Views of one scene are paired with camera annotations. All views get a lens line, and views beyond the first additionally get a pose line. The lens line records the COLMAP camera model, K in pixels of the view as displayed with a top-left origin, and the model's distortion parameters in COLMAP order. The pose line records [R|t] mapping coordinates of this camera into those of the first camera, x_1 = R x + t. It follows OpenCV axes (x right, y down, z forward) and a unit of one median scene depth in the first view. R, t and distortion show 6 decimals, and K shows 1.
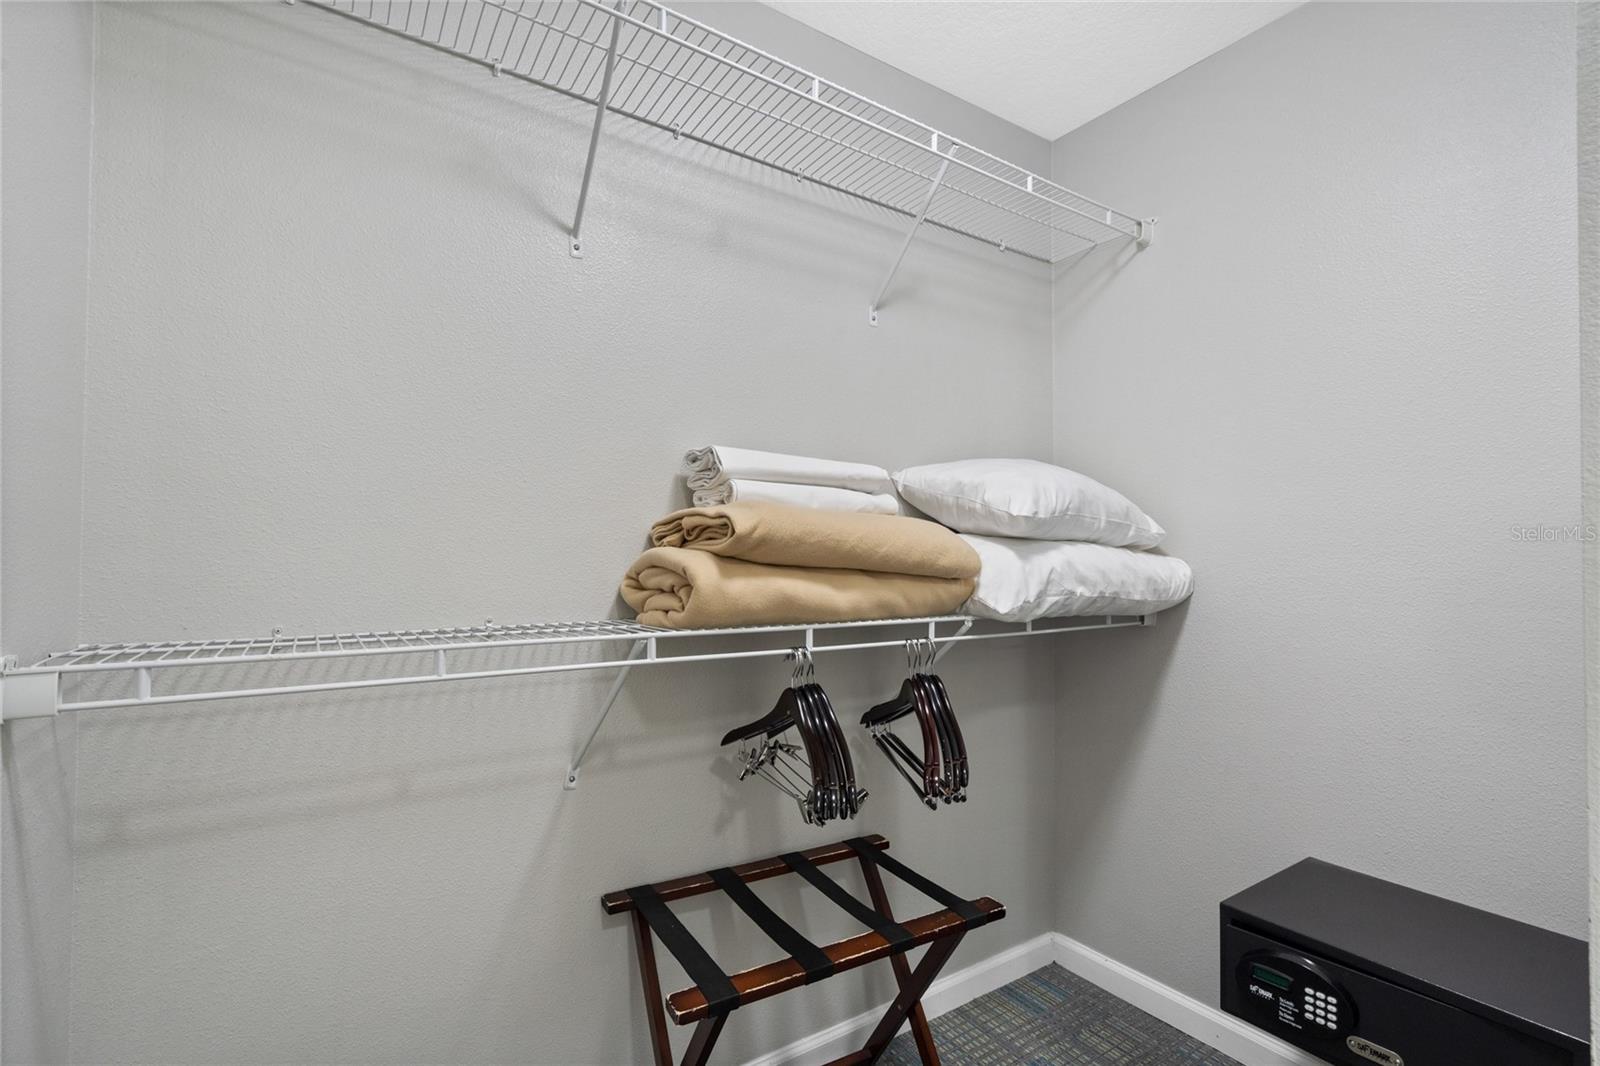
lens RADIAL K [[730.3, 0, 799.2], [0, 730.3, 538.0], [0, 0, 1]] dist [-0.003005, 0.001292]
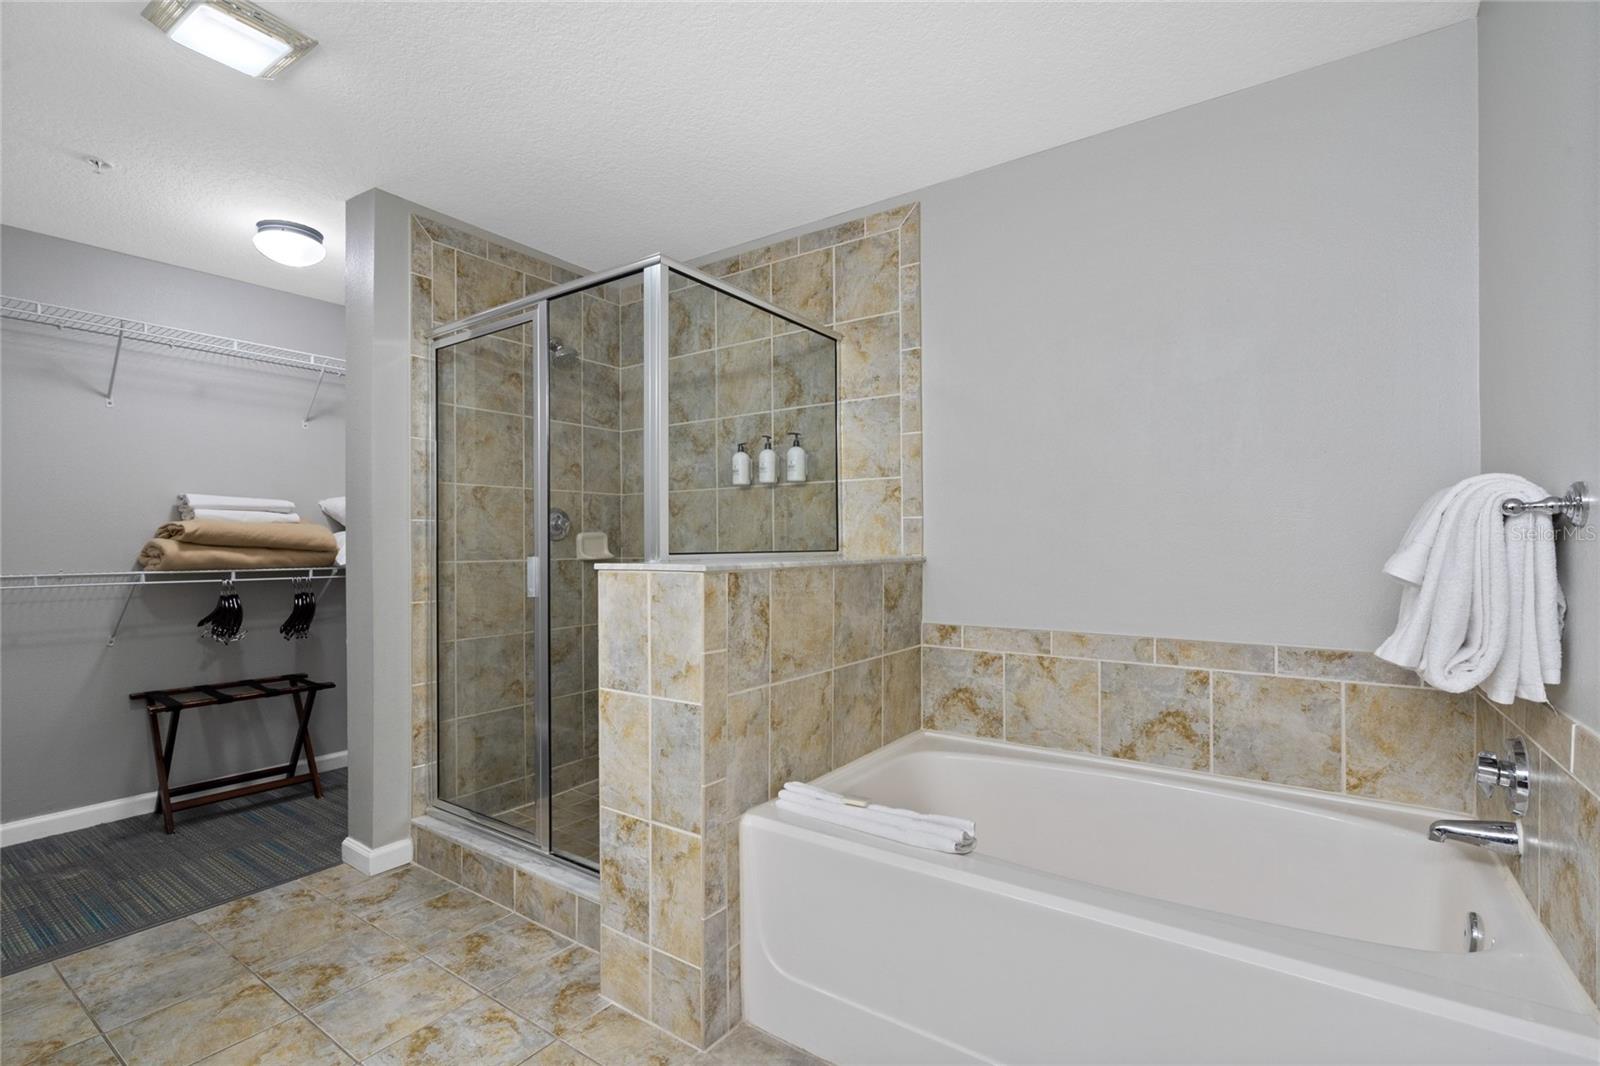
lens RADIAL K [[730.3, 0, 810.5], [0, 730.3, 537.2], [0, 0, 1]] dist [-0.003005, 0.001292]
pose [[0.927332, -0.004497, 0.374214, 0.862524], [-0.002368, 0.999837, 0.017884, -0.036839], [-0.374233, -0.017471, 0.927170, -1.909417]]
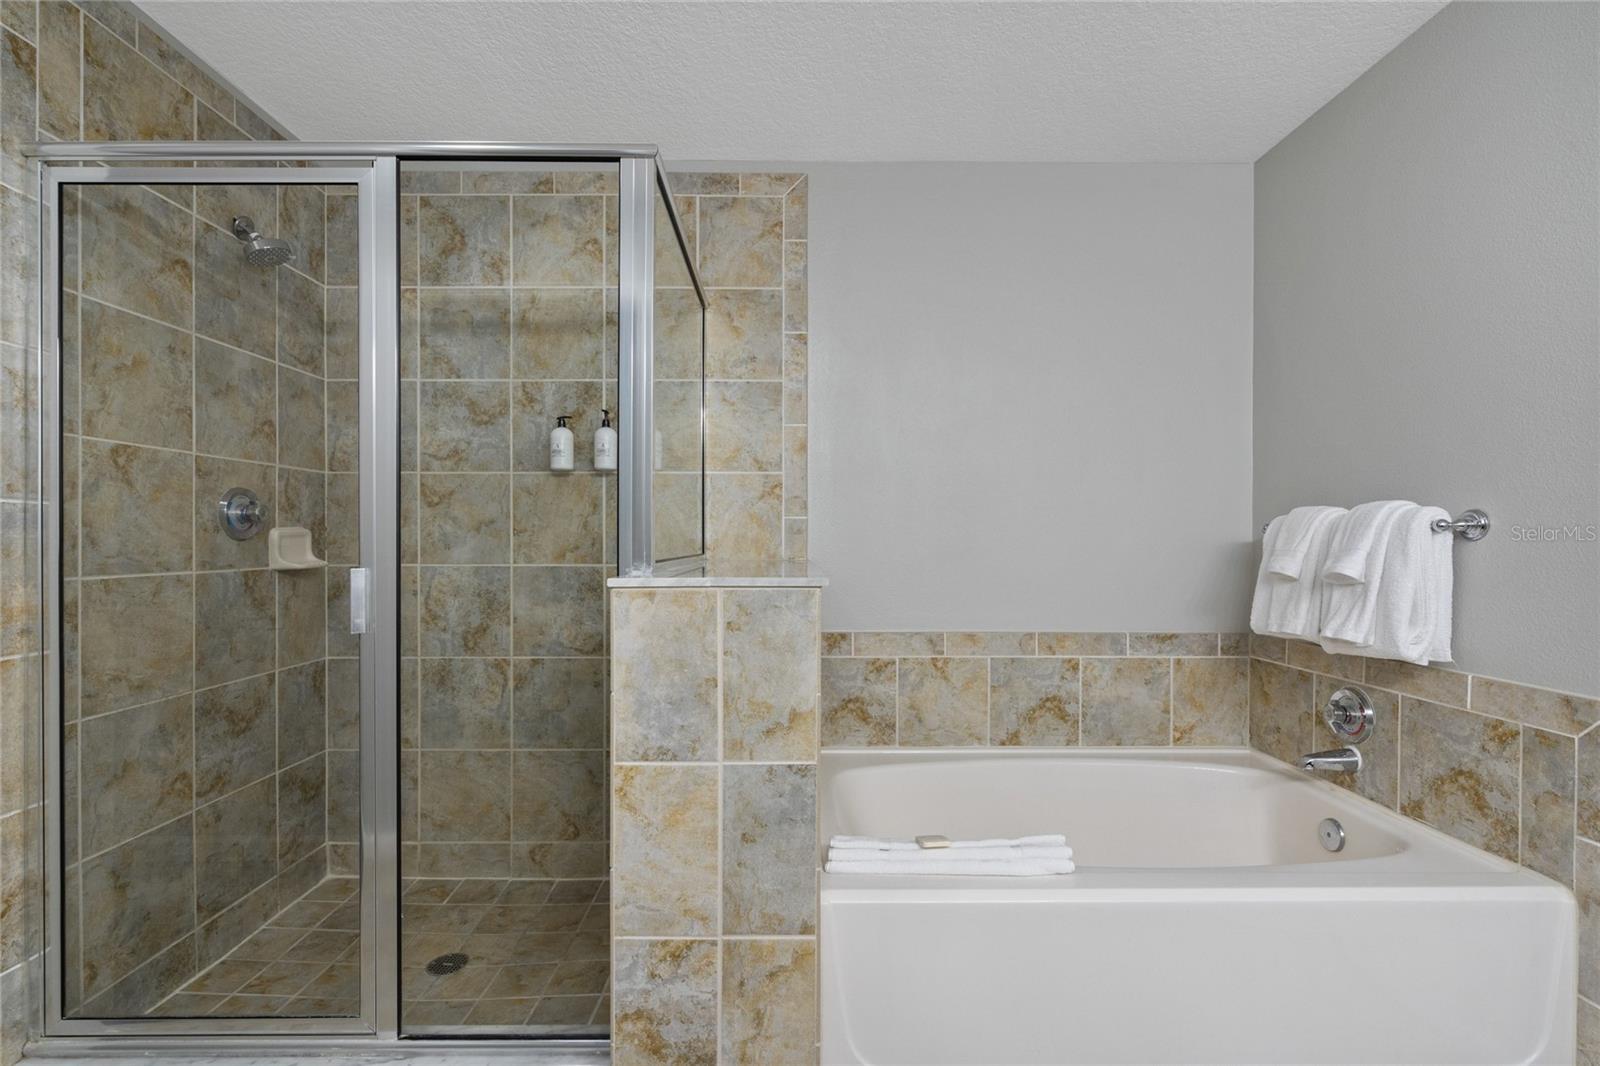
lens RADIAL K [[730.3, 0, 797.8], [0, 730.3, 539.4], [0, 0, 1]] dist [-0.003005, 0.001292]
pose [[0.541328, -0.001322, 0.840810, 0.121219], [-0.021584, 0.999647, 0.015468, -0.027223], [-0.840534, -0.026522, 0.541109, -0.841646]]
